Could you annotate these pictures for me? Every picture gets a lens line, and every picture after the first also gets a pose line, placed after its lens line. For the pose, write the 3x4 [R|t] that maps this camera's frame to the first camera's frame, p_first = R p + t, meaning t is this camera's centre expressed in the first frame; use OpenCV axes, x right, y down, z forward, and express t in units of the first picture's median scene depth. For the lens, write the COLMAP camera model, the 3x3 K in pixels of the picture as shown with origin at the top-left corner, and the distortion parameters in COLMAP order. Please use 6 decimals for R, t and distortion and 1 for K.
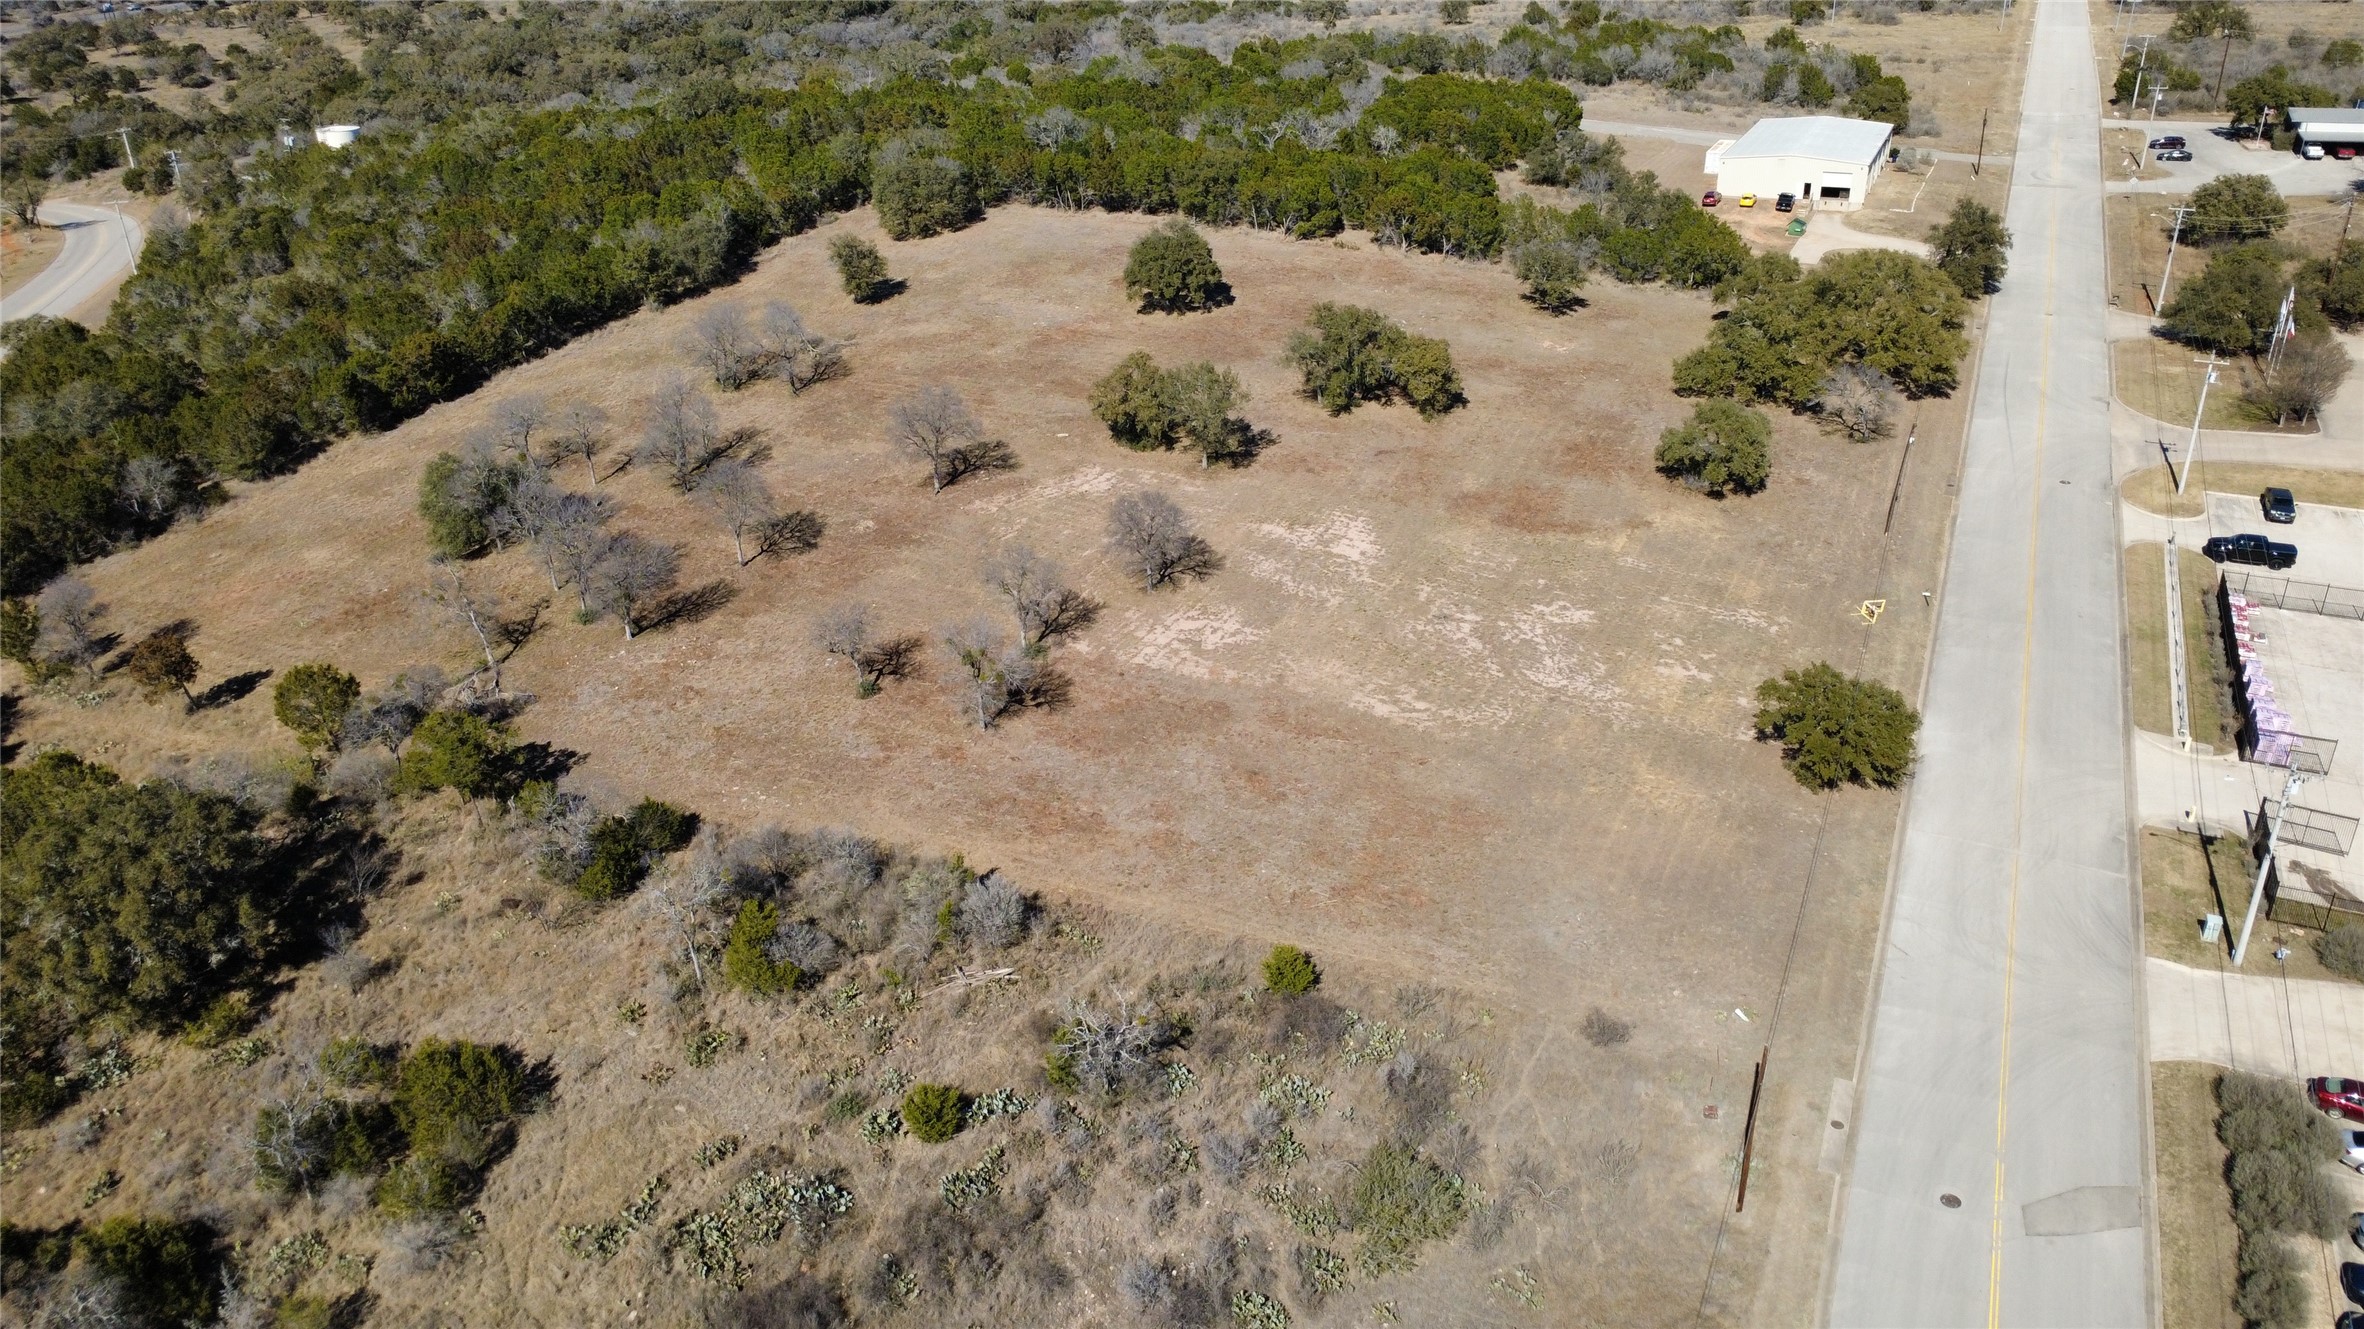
lens RADIAL K [[1714.2, 0, 1184.8], [0, 1714.2, 668.5], [0, 0, 1]] dist [-0.000263, 0.005880]
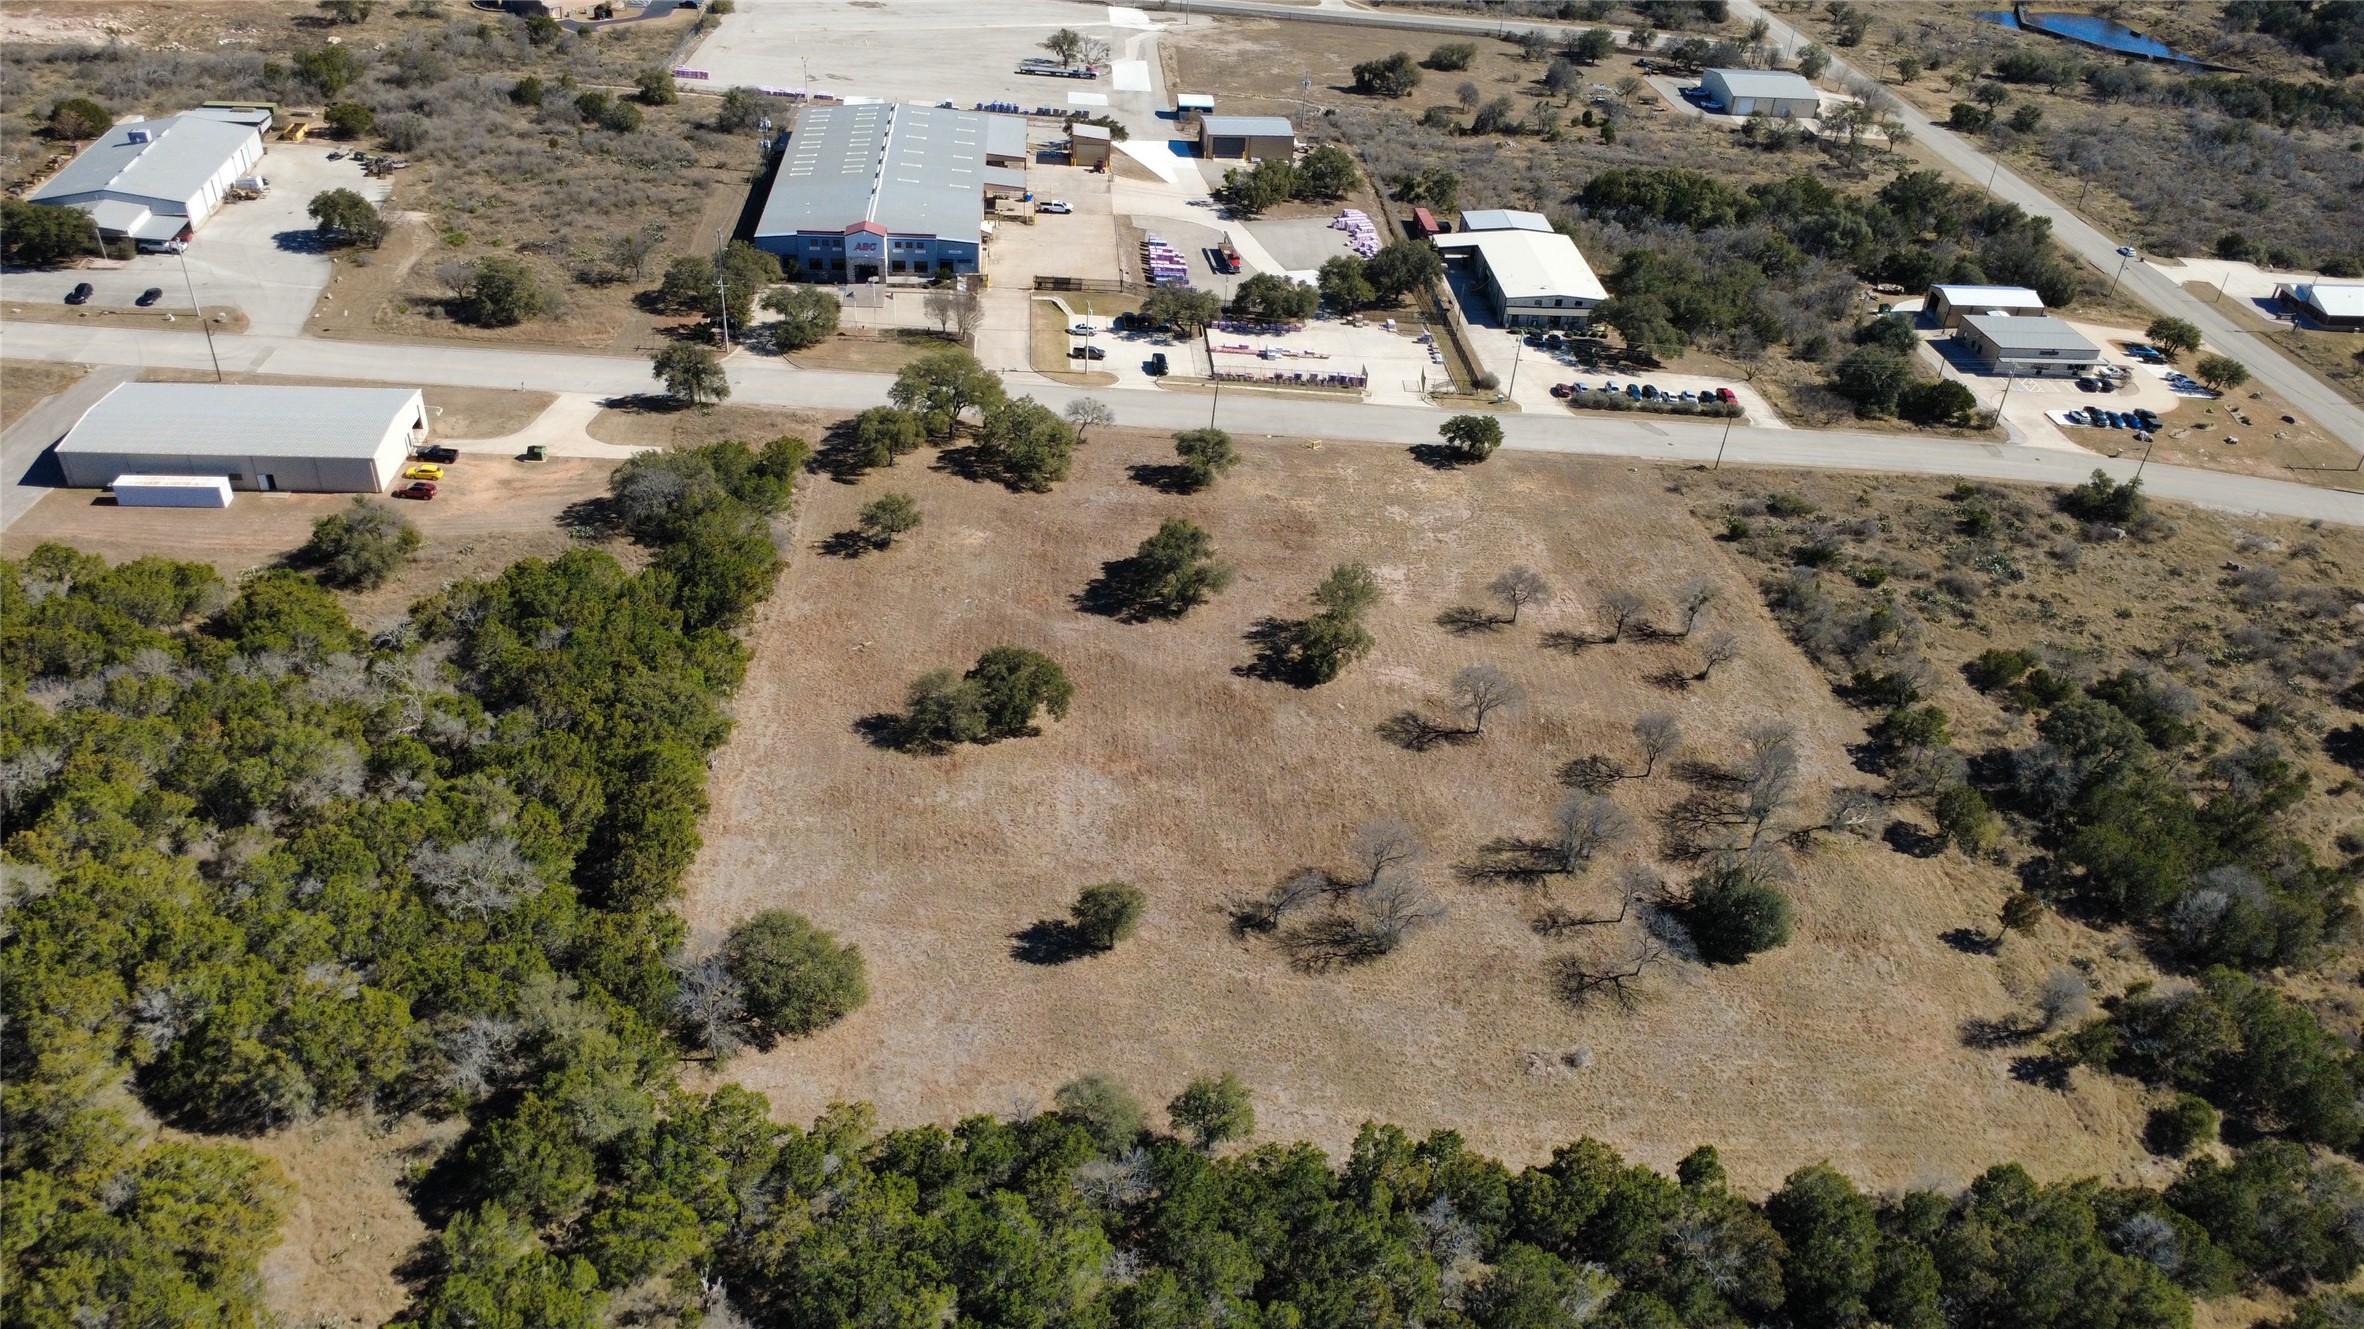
lens RADIAL K [[1714.2, 0, 1176.6], [0, 1714.2, 671.1], [0, 0, 1]] dist [-0.000263, 0.005880]
pose [[-0.475201, -0.507658, 0.718656, -1.008968], [0.337426, 0.649179, 0.681697, -1.171317], [-0.812606, 0.566436, -0.137193, 1.409614]]
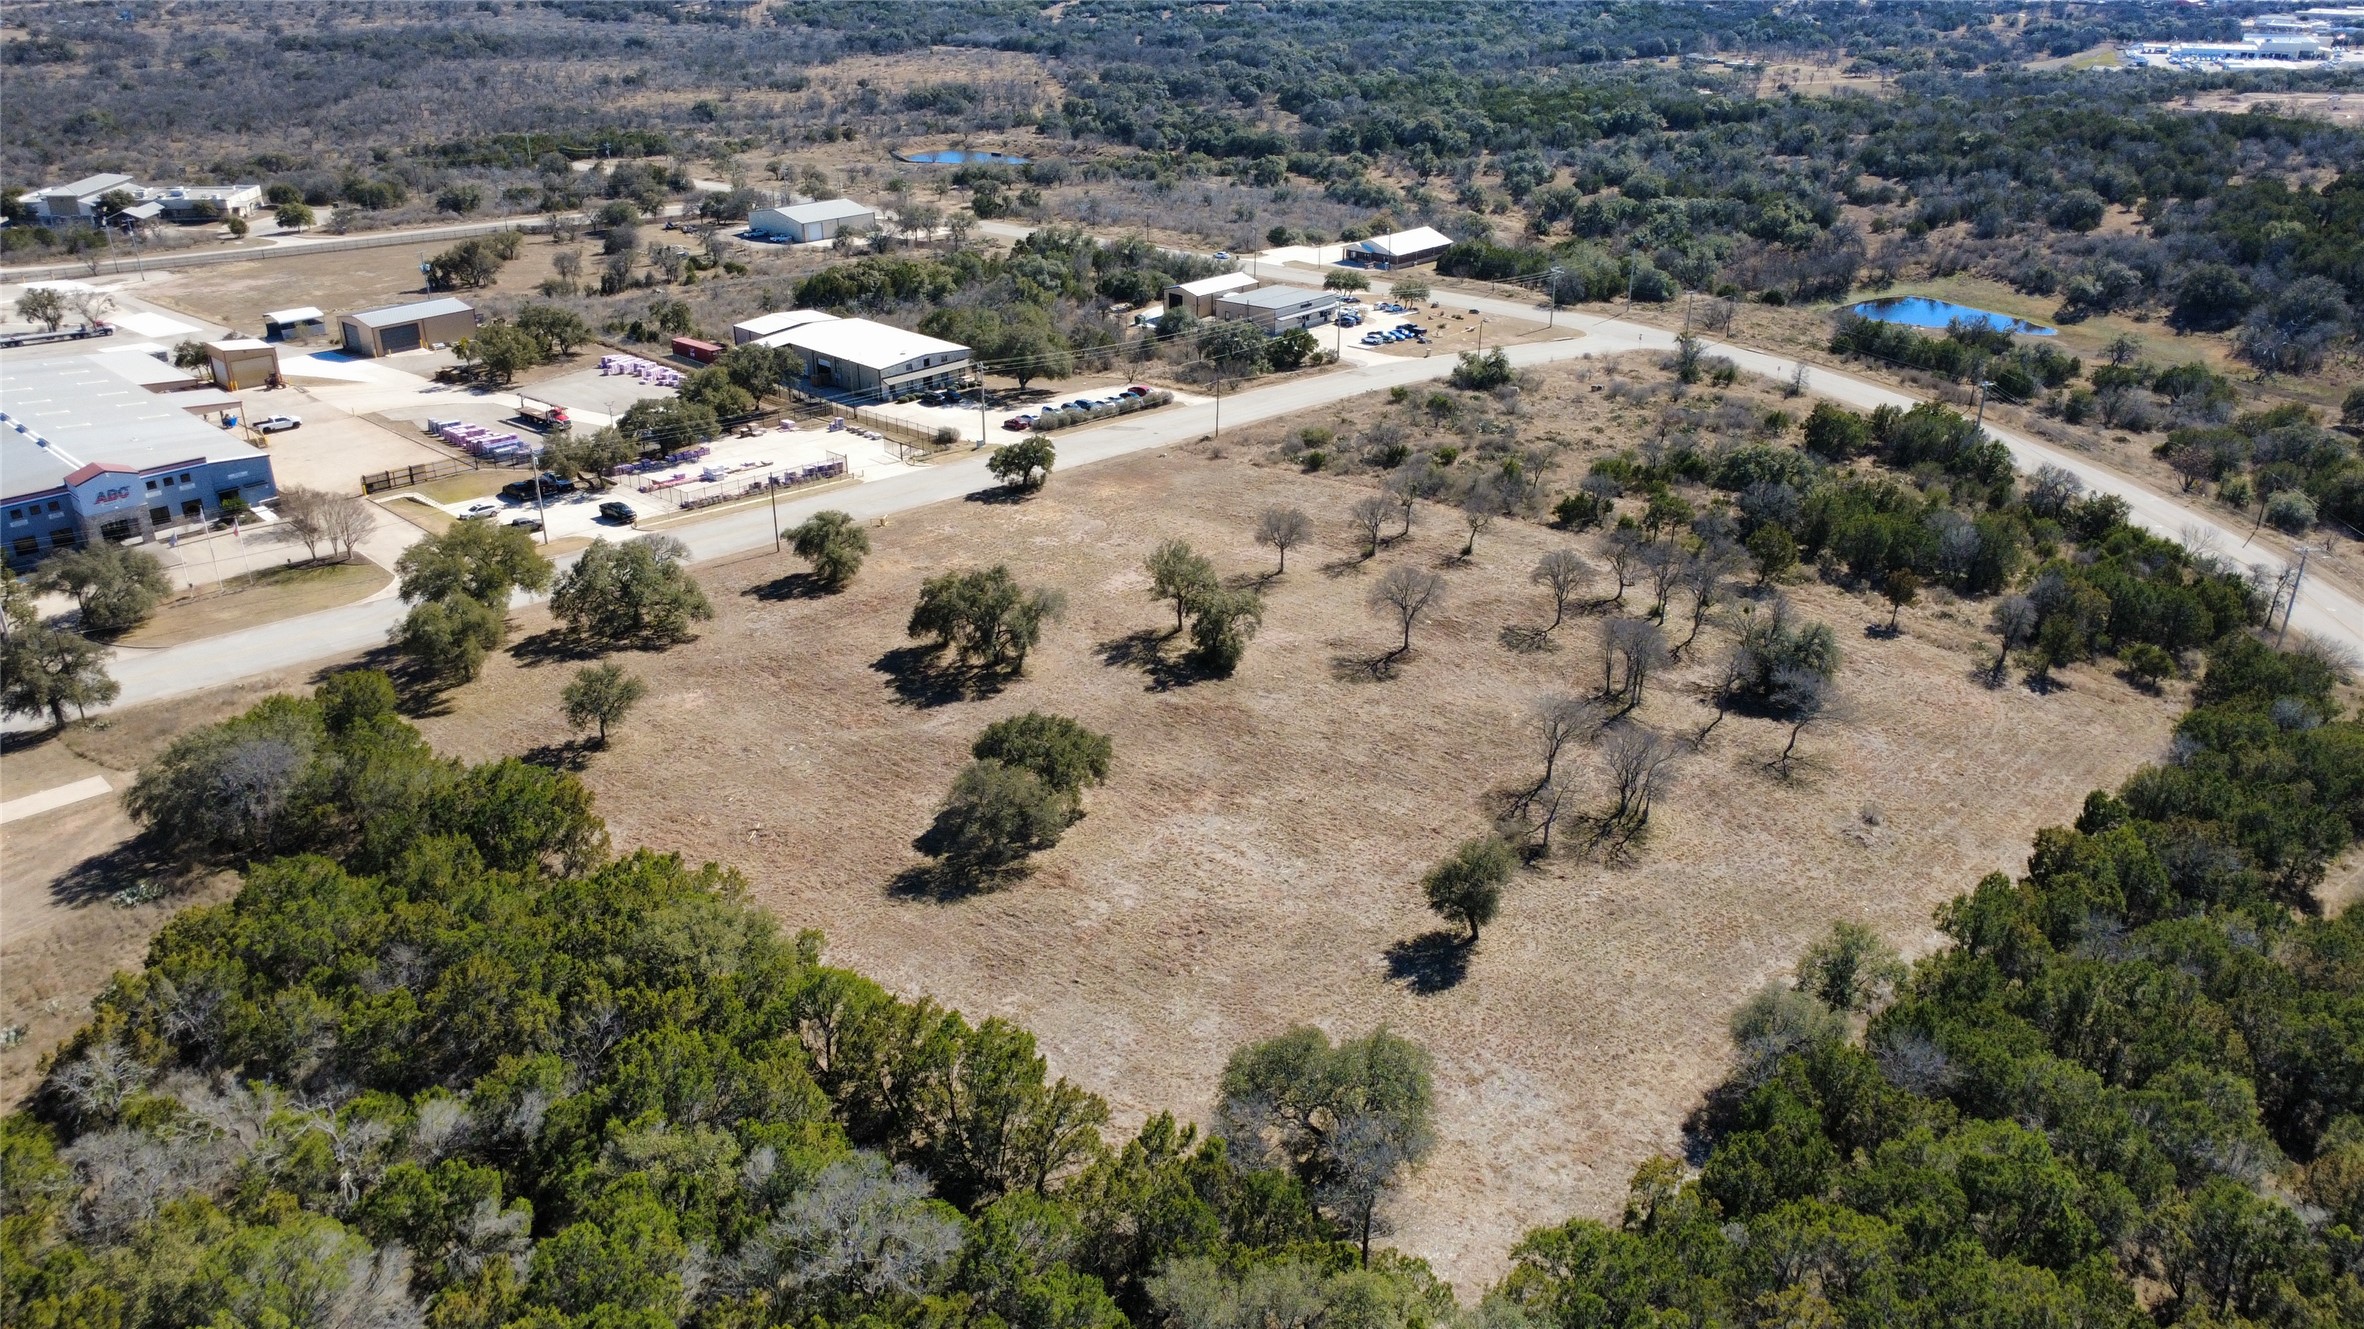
lens RADIAL K [[1714.2, 0, 1180.7], [0, 1714.2, 658.0], [0, 0, 1]] dist [-0.000263, 0.005880]
pose [[-0.947595, -0.112950, 0.298840, -0.368485], [0.154306, 0.657250, 0.737707, -1.044743], [-0.279736, 0.745161, -0.605378, 1.850589]]
